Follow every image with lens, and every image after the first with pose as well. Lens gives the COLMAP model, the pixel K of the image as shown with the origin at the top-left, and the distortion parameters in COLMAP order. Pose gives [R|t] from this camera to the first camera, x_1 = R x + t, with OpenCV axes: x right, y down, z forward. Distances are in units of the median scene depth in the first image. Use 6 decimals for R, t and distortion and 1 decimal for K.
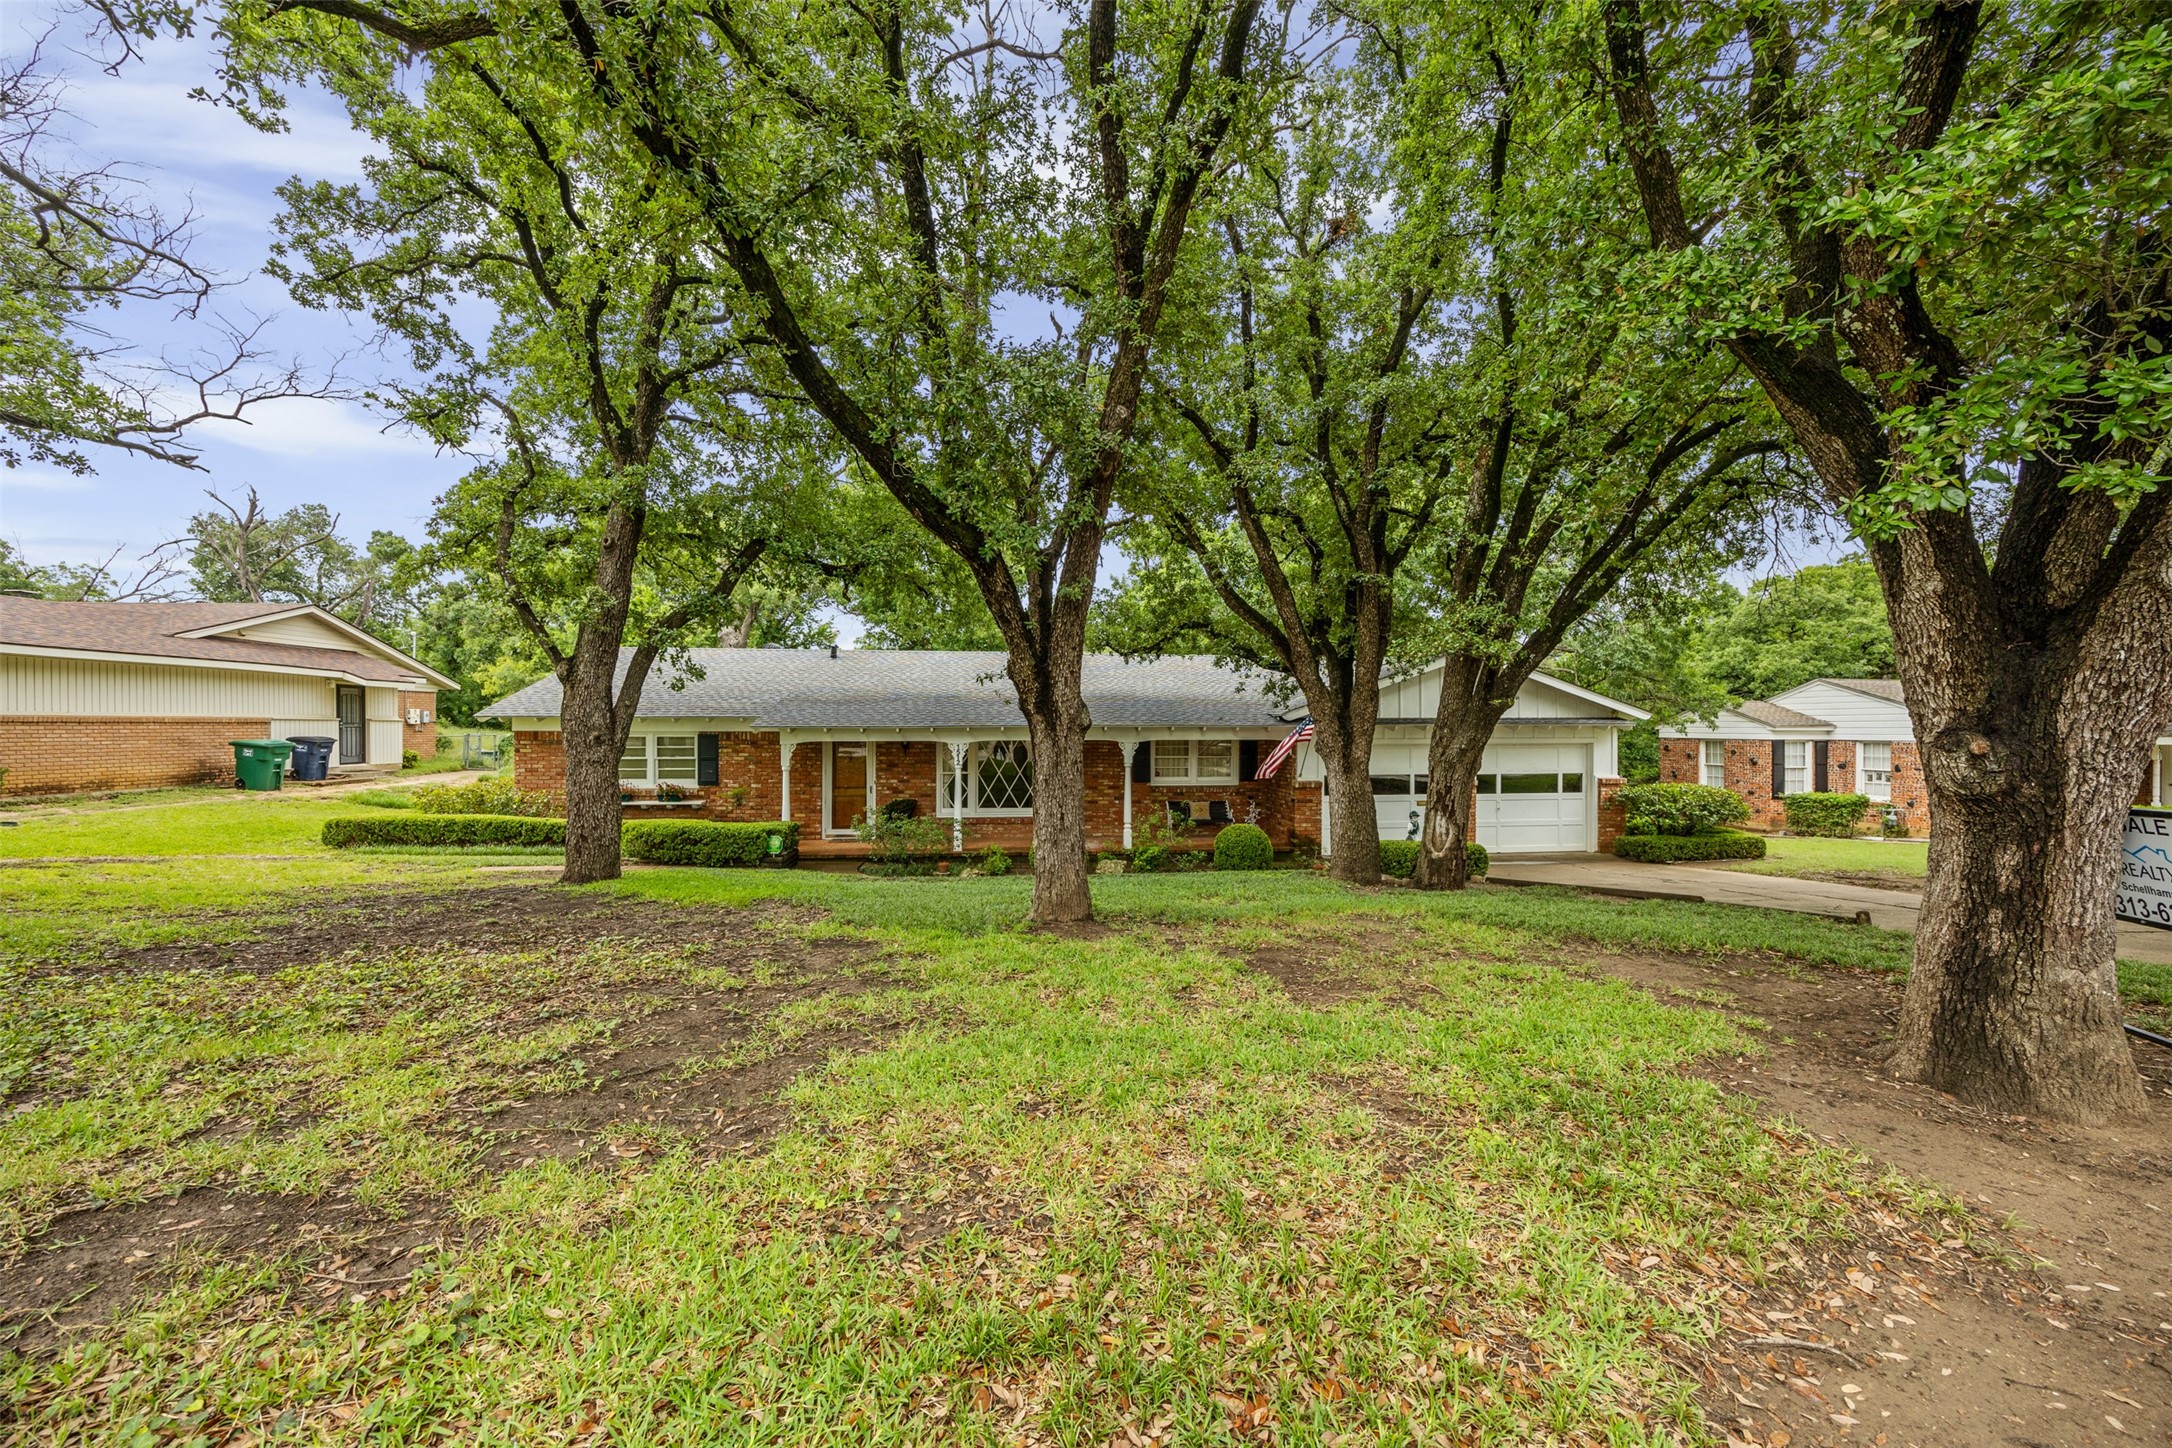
lens RADIAL K [[830.8, 0, 1089.1], [0, 830.8, 728.6], [0, 0, 1]] dist [-0.001406, -0.000186]
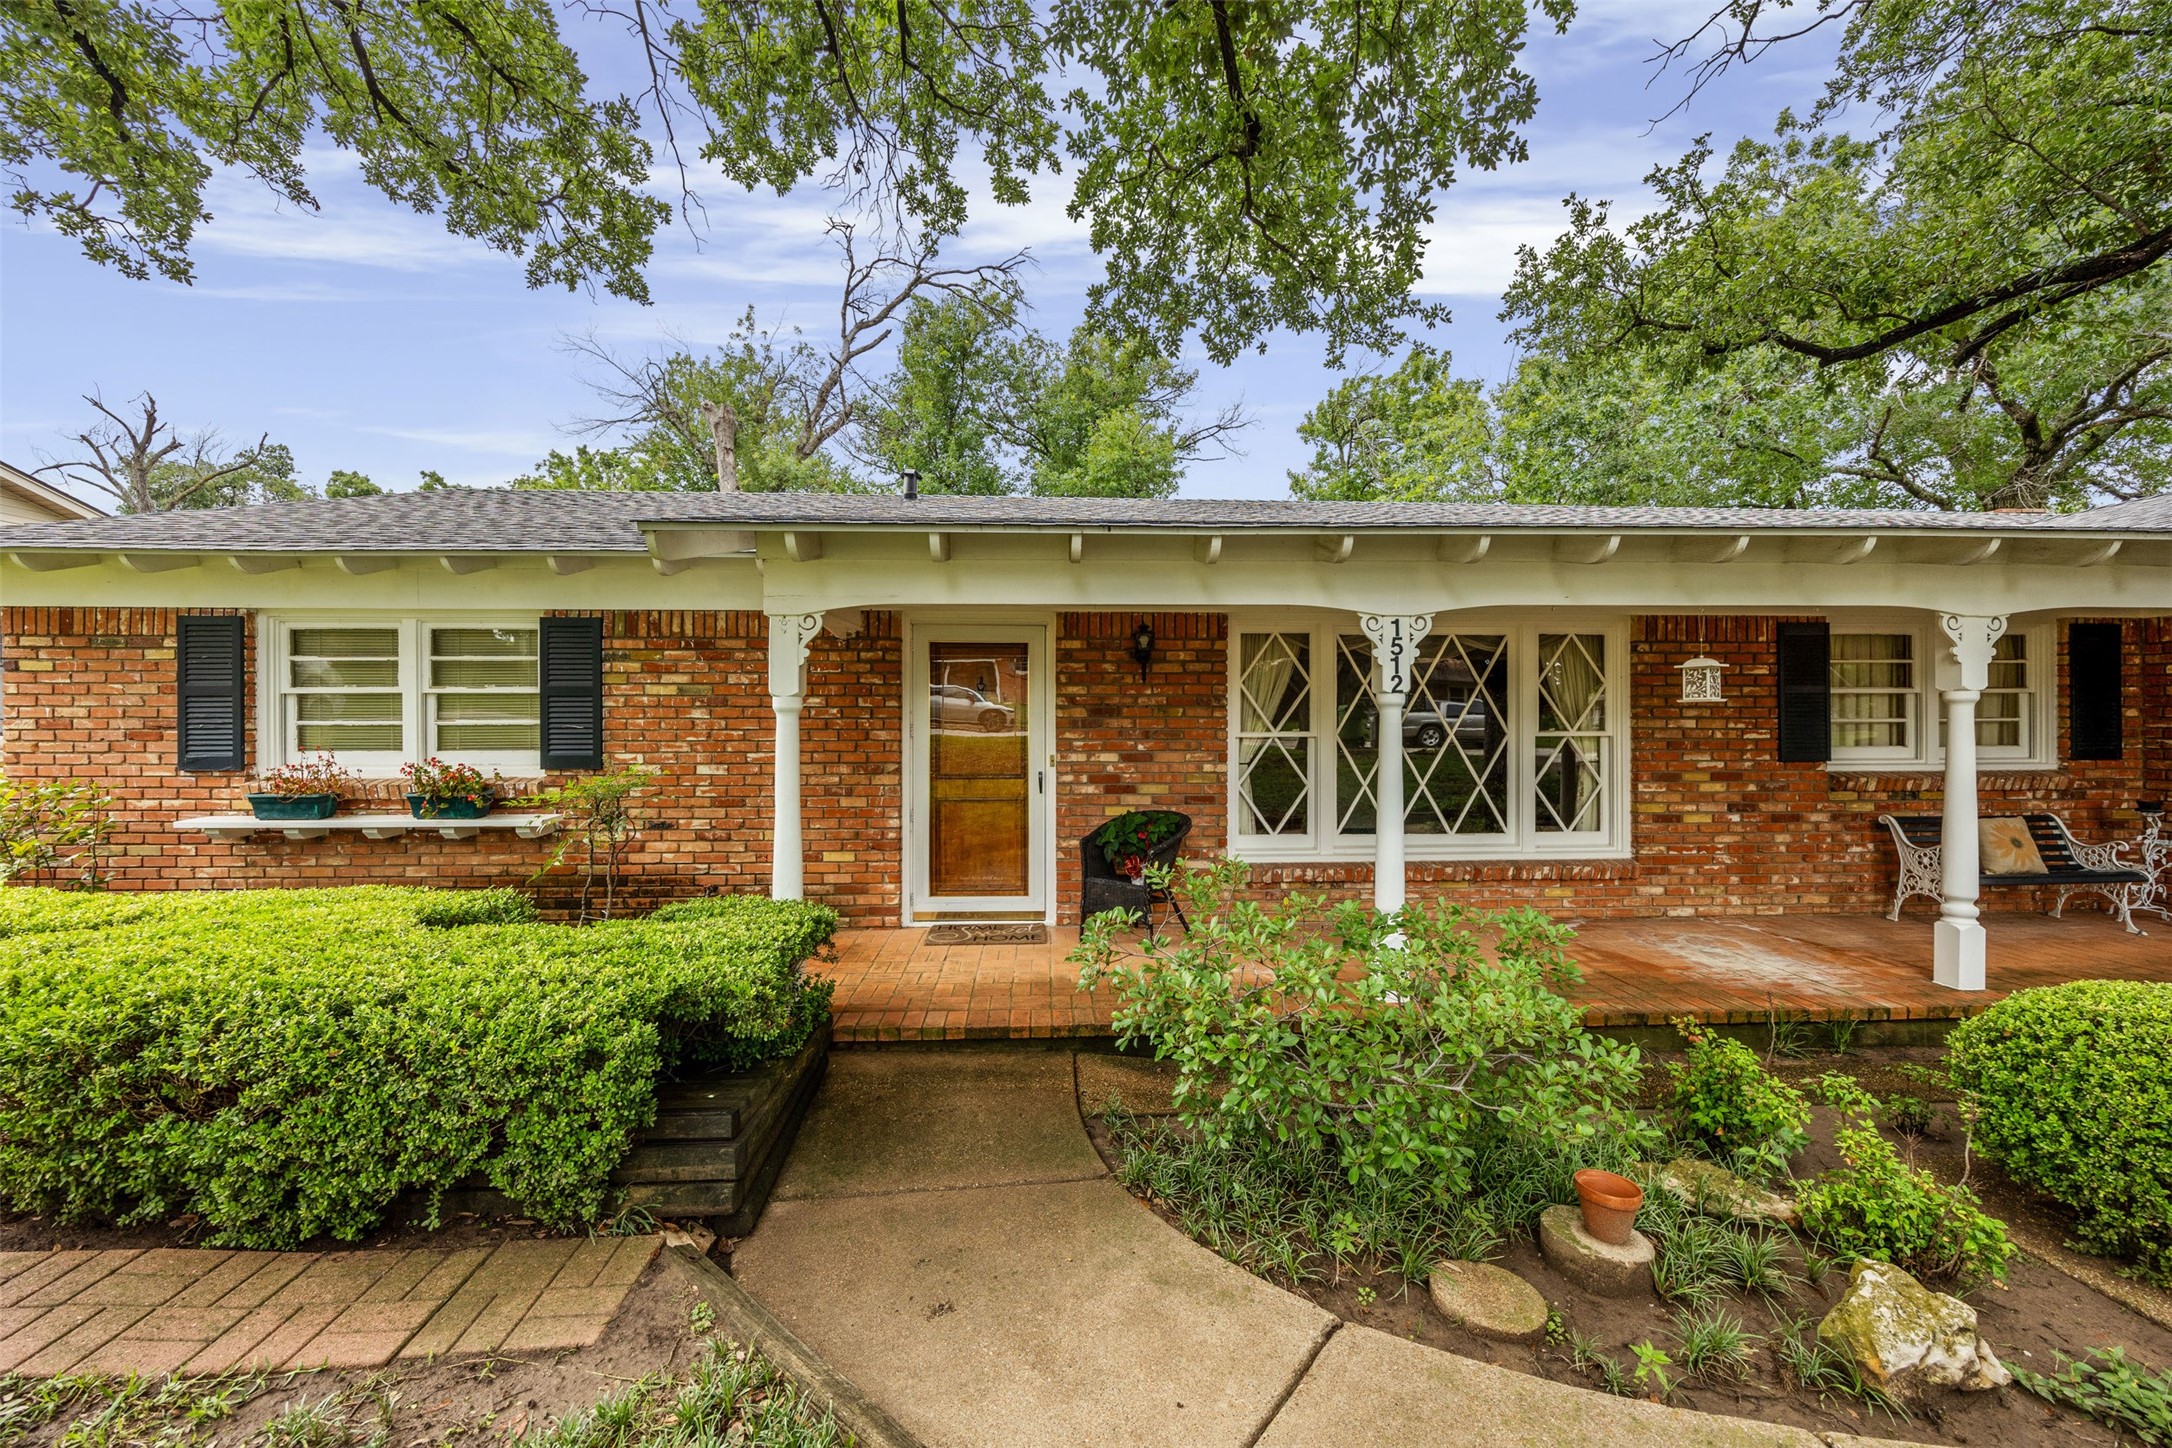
lens RADIAL K [[830.8, 0, 1079.8], [0, 830.8, 730.1], [0, 0, 1]] dist [-0.001406, -0.000186]
pose [[0.998070, -0.004320, -0.061950, -0.230354], [0.004624, 0.999978, 0.004753, 0.051600], [0.061928, -0.005030, 0.998068, 0.674272]]
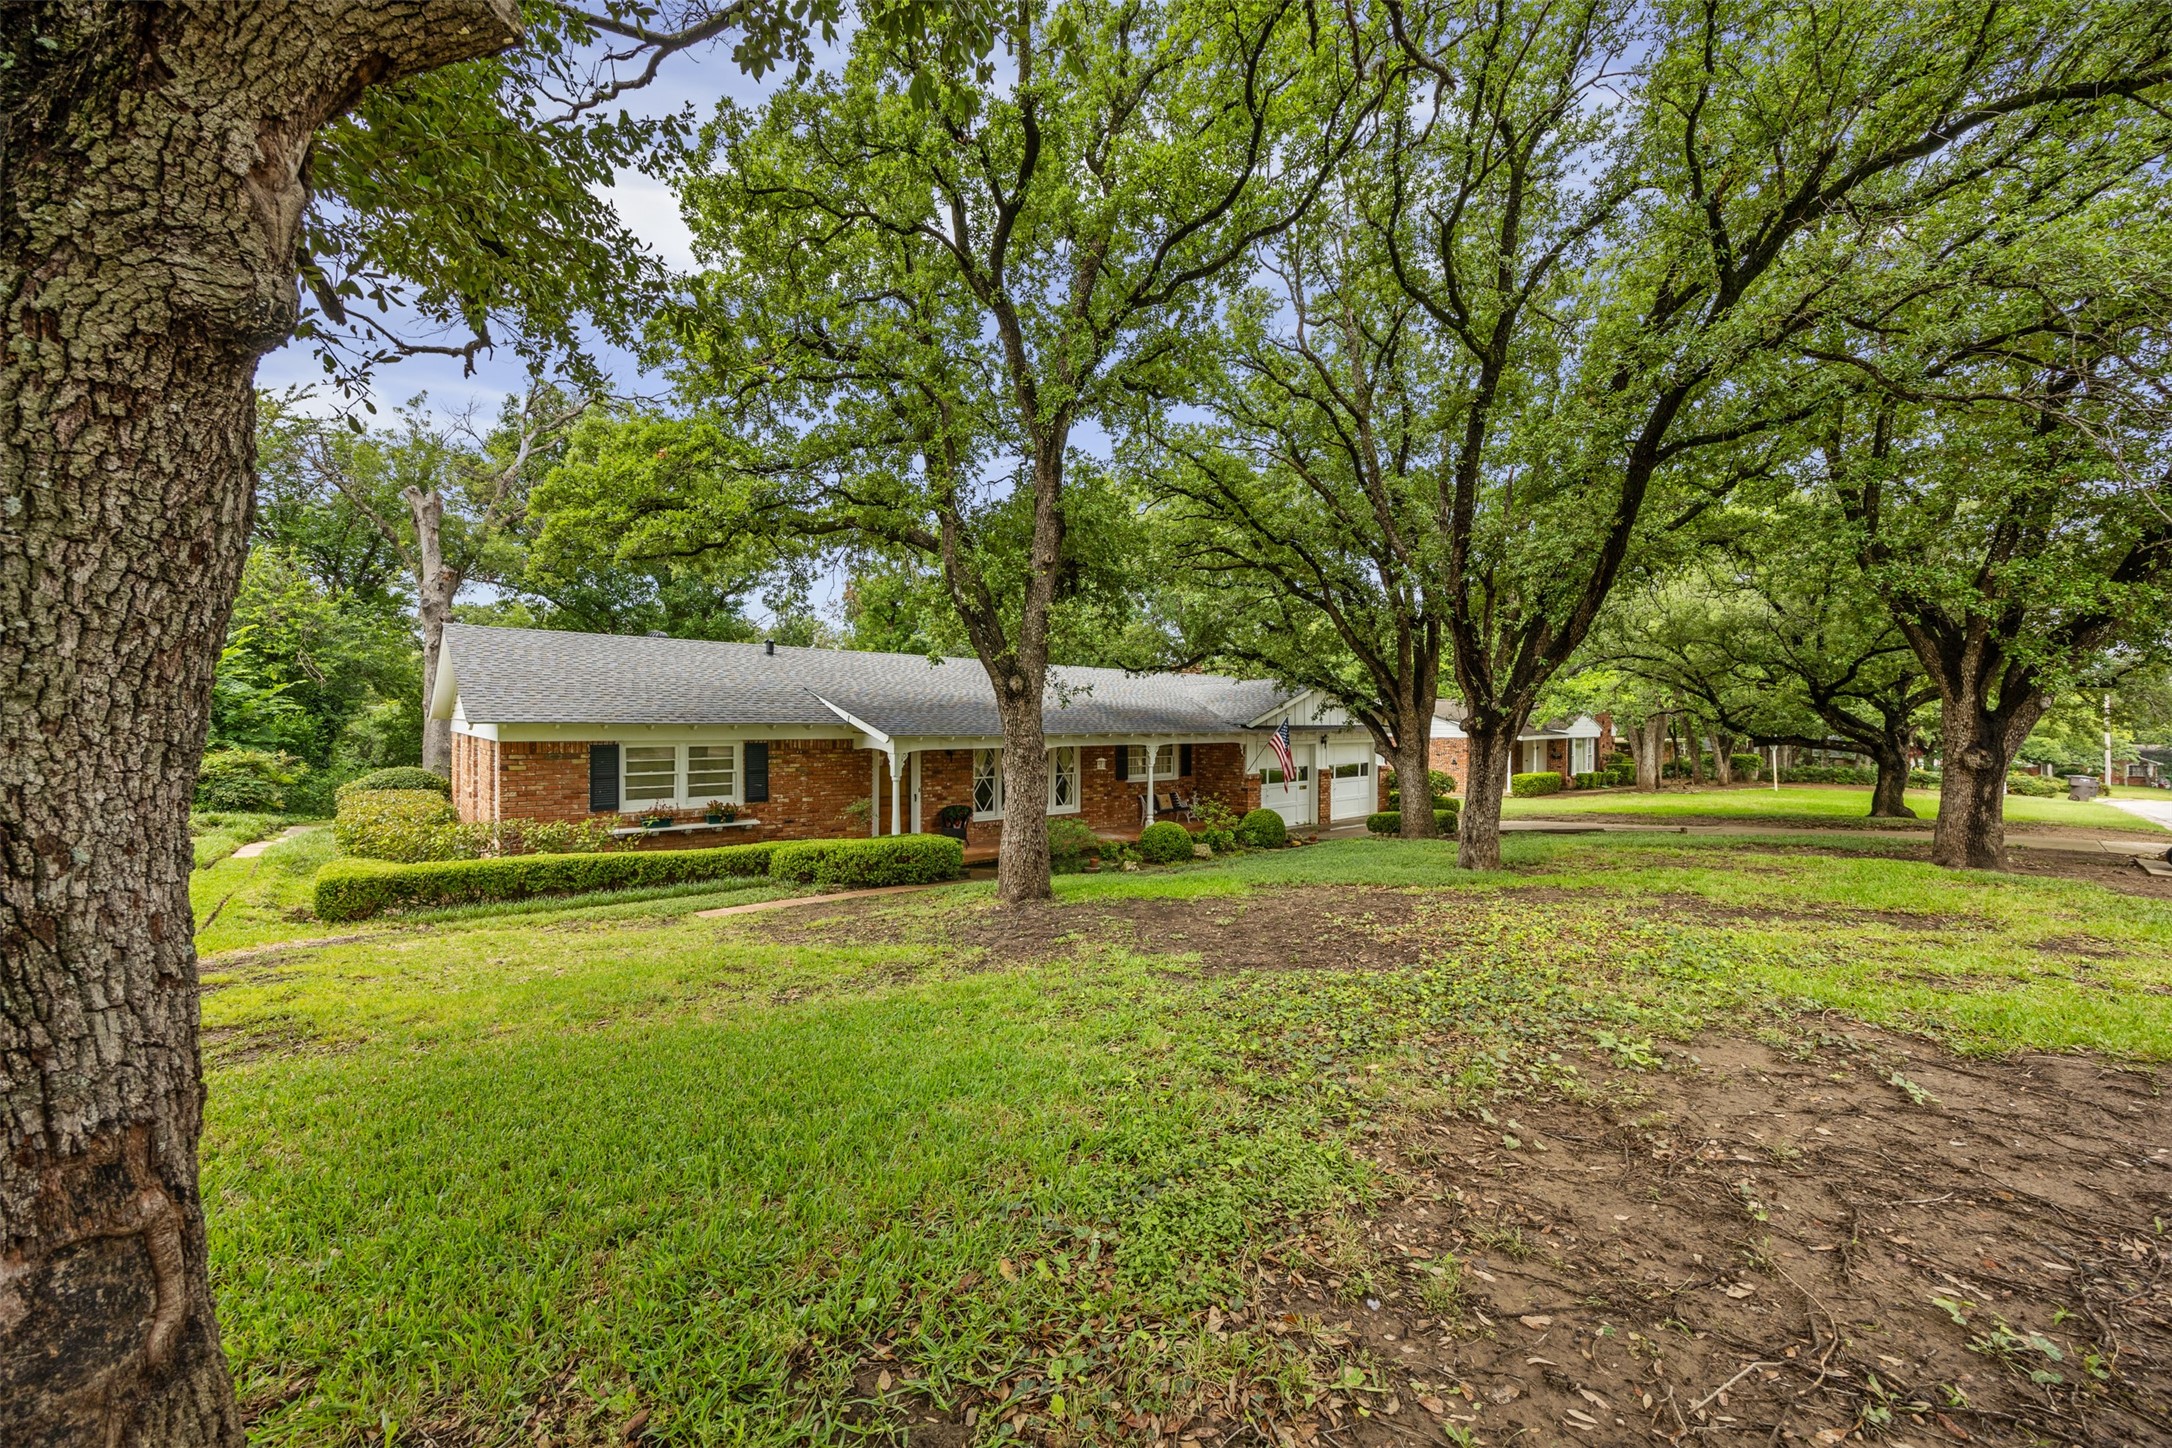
lens RADIAL K [[830.8, 0, 1090.4], [0, 830.8, 725.8], [0, 0, 1]] dist [-0.001406, -0.000186]
pose [[0.822327, -0.000615, 0.569014, -0.663752], [-0.001621, 0.999993, 0.003423, -0.014715], [-0.569012, -0.003737, 0.822321, 0.086159]]
